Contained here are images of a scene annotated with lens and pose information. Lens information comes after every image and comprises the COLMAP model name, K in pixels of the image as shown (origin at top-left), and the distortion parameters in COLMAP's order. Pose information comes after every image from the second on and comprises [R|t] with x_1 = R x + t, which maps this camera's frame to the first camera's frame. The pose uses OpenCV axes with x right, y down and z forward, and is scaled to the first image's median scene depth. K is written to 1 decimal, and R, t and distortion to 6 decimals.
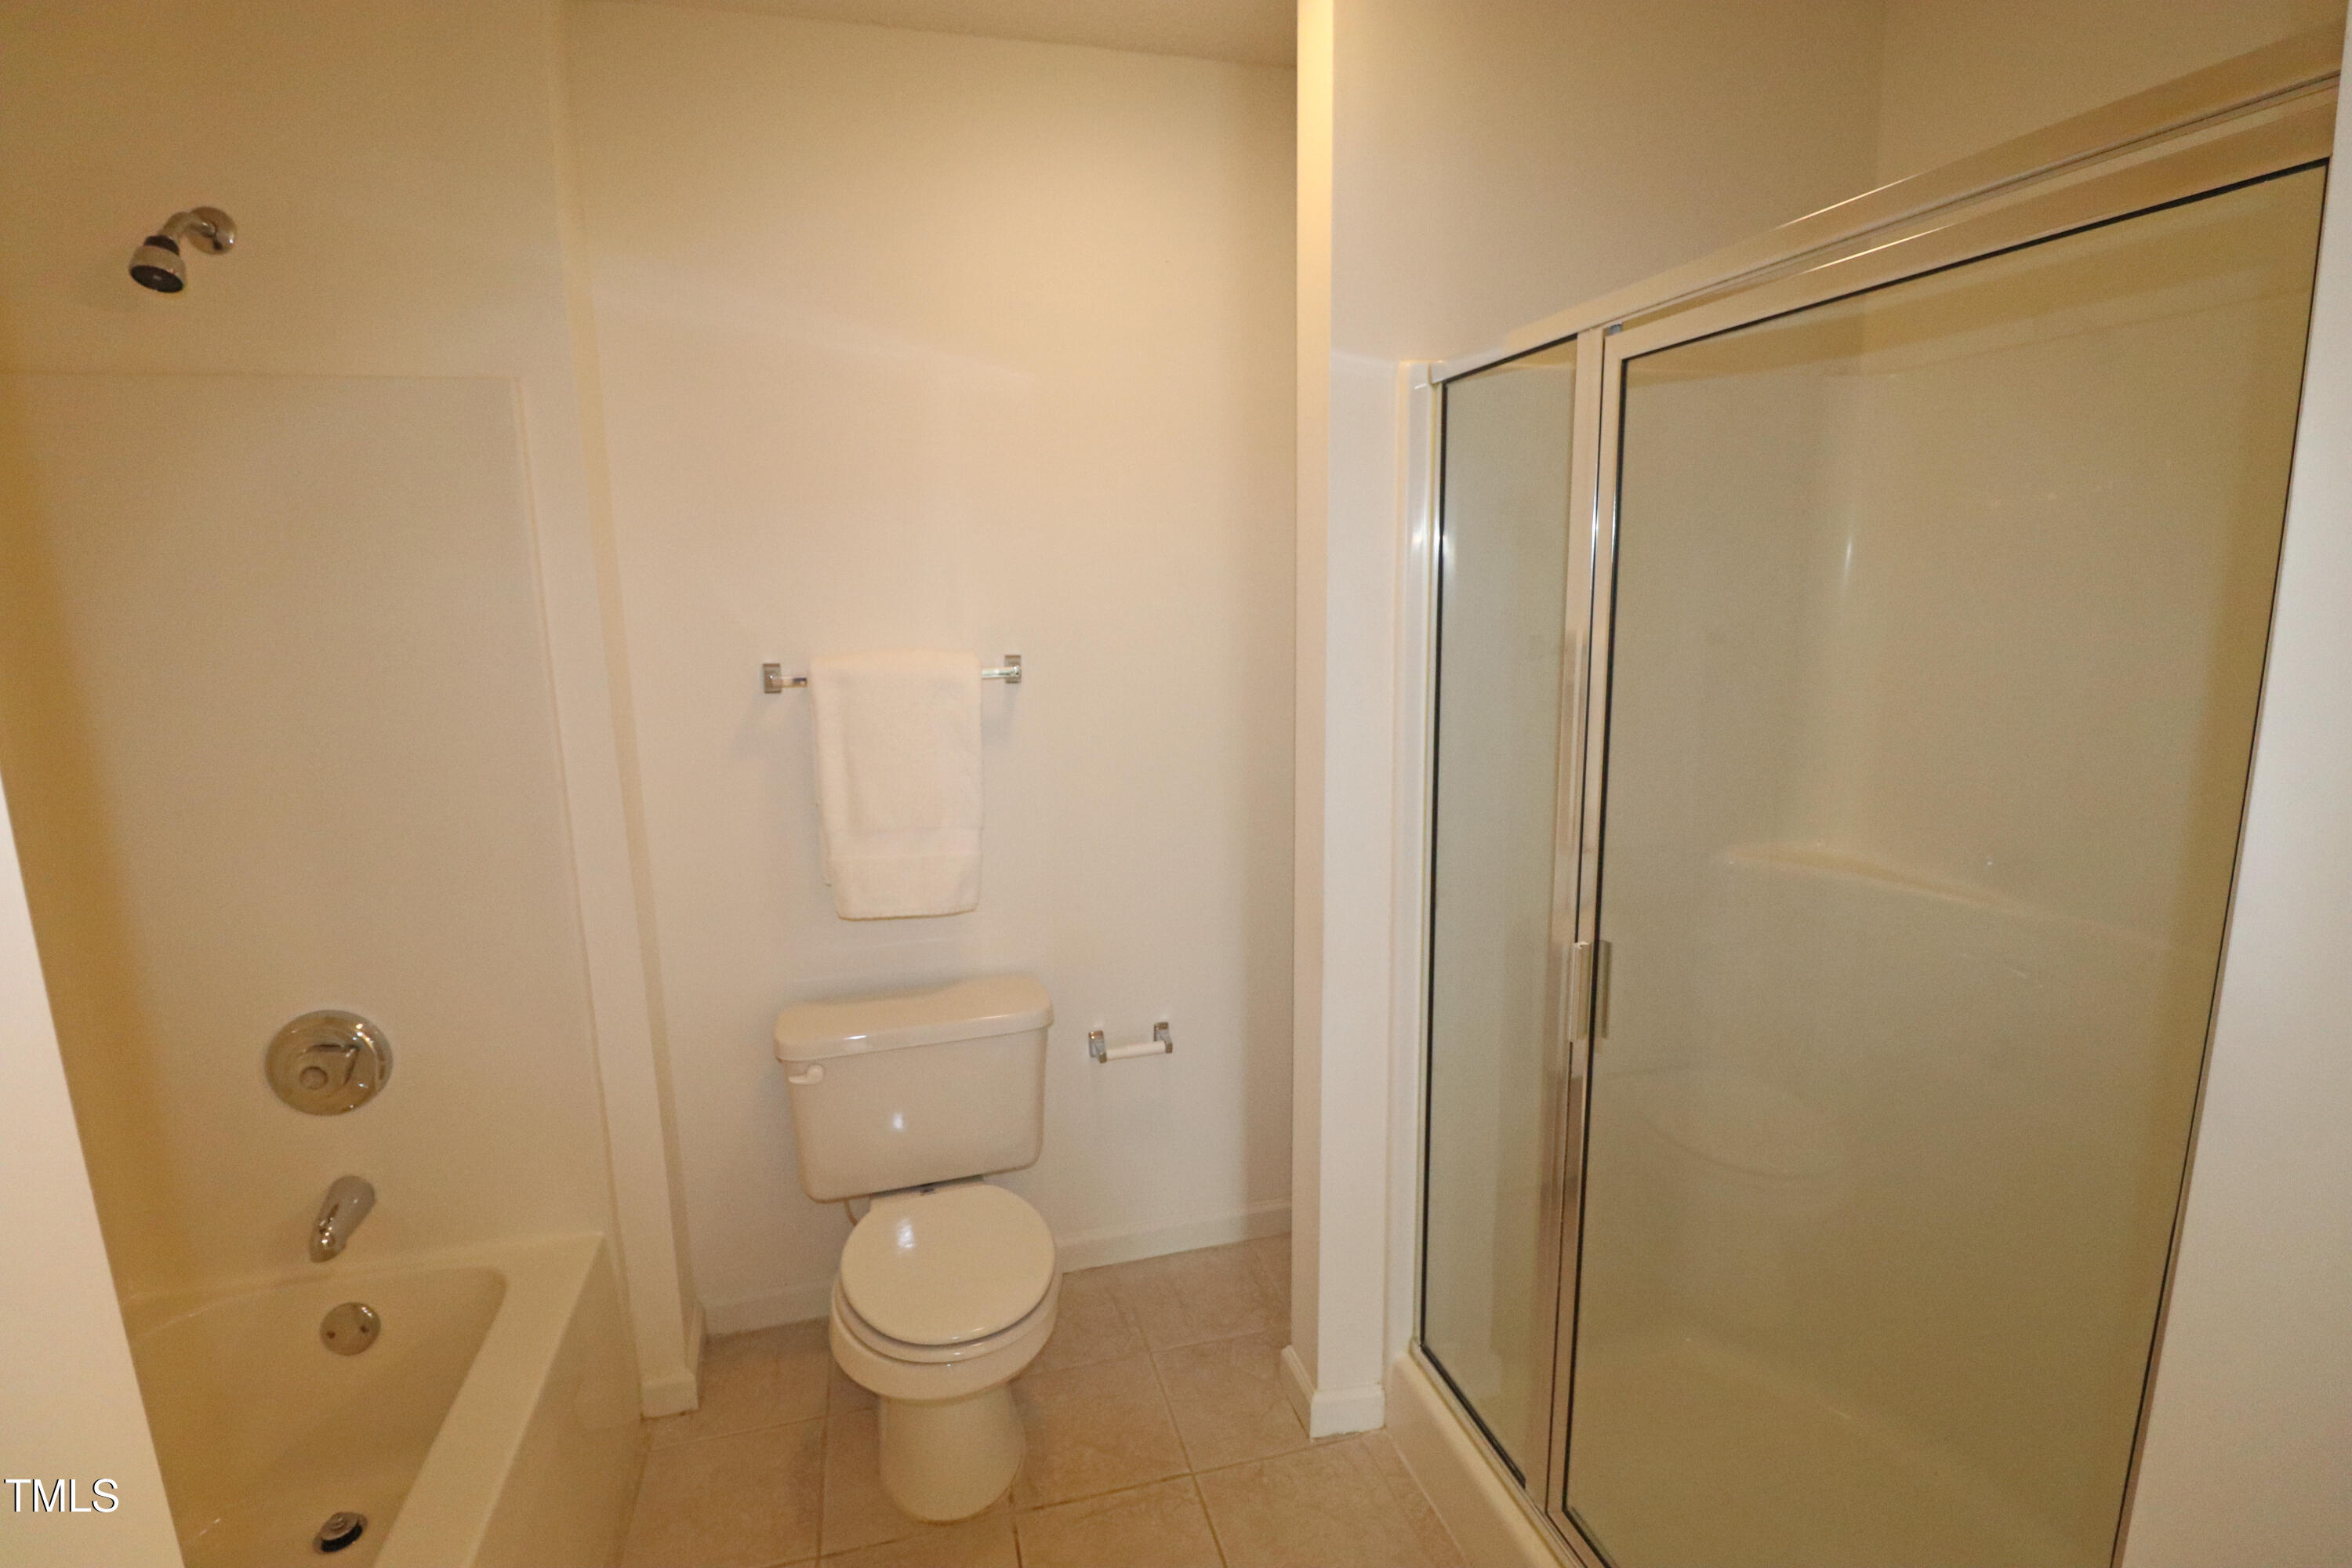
lens RADIAL K [[1080.9, 0, 1164.9], [0, 1080.9, 765.9], [0, 0, 1]] dist [0.000125, -0.013894]
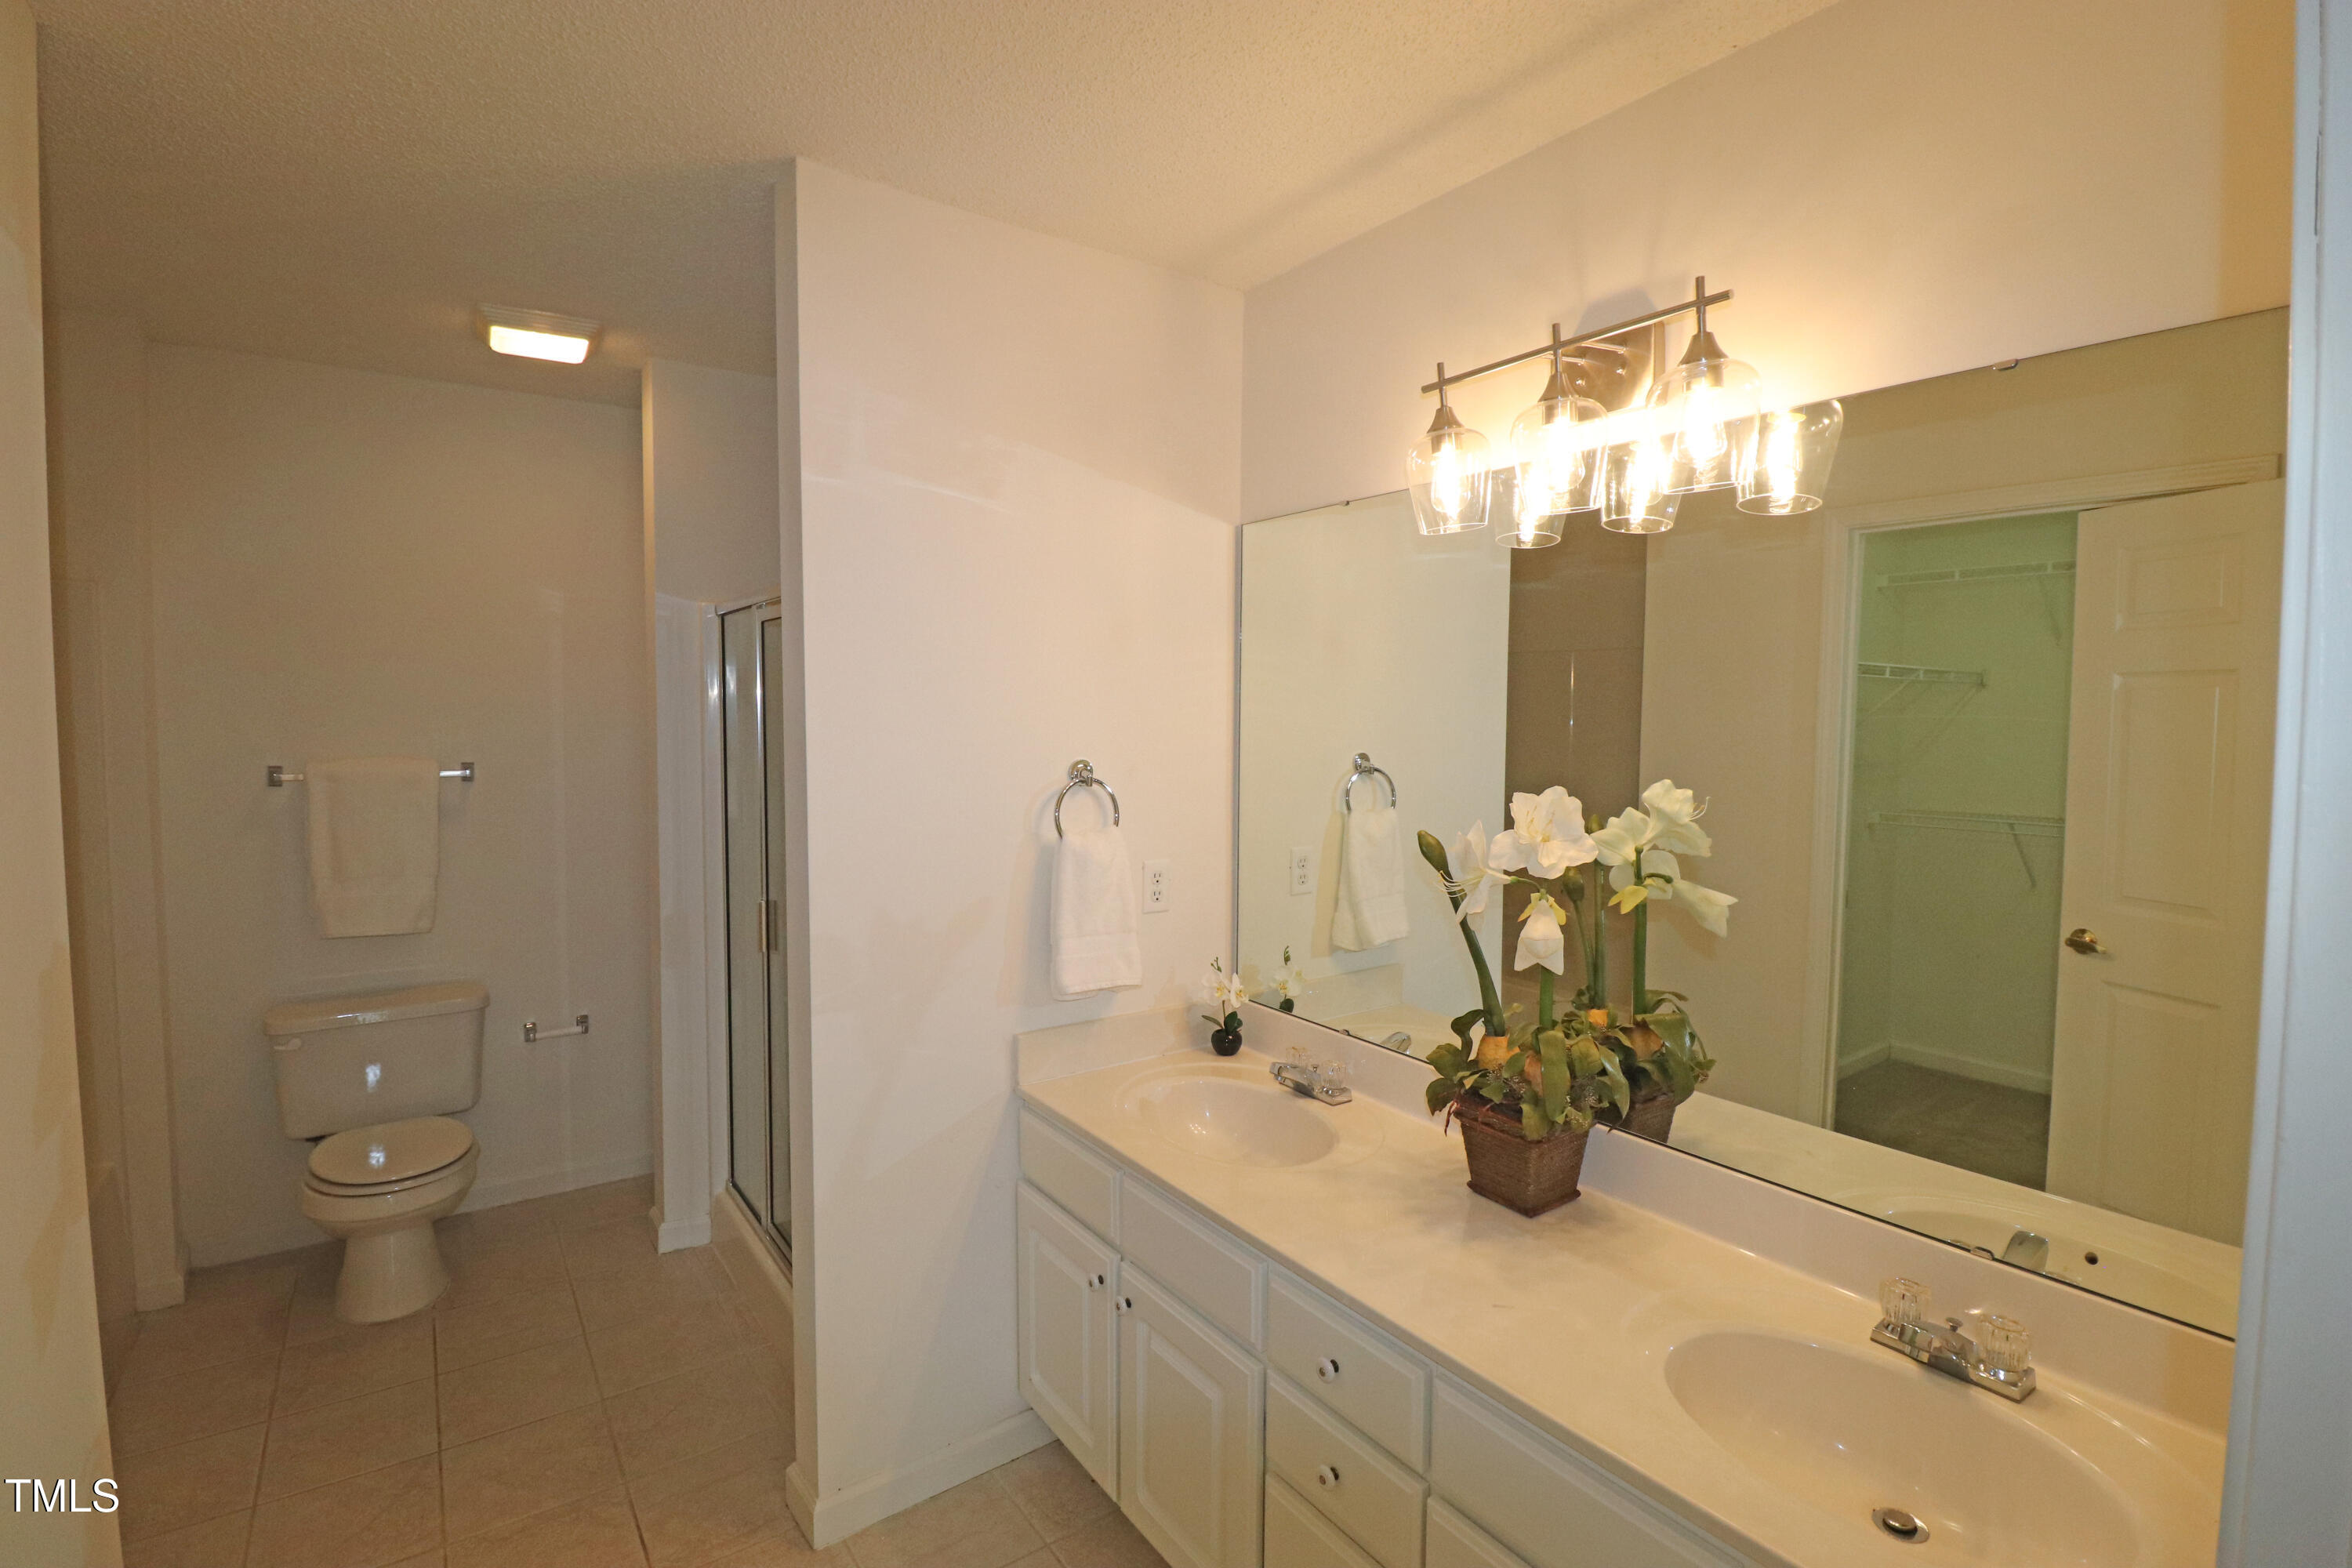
lens RADIAL K [[1080.9, 0, 1164.9], [0, 1080.9, 765.9], [0, 0, 1]] dist [0.000125, -0.013894]
pose [[0.938686, 0.007015, 0.344701, 0.269870], [0.036825, 0.992034, -0.120469, 0.126559], [-0.342800, 0.125776, 0.930950, -0.779016]]
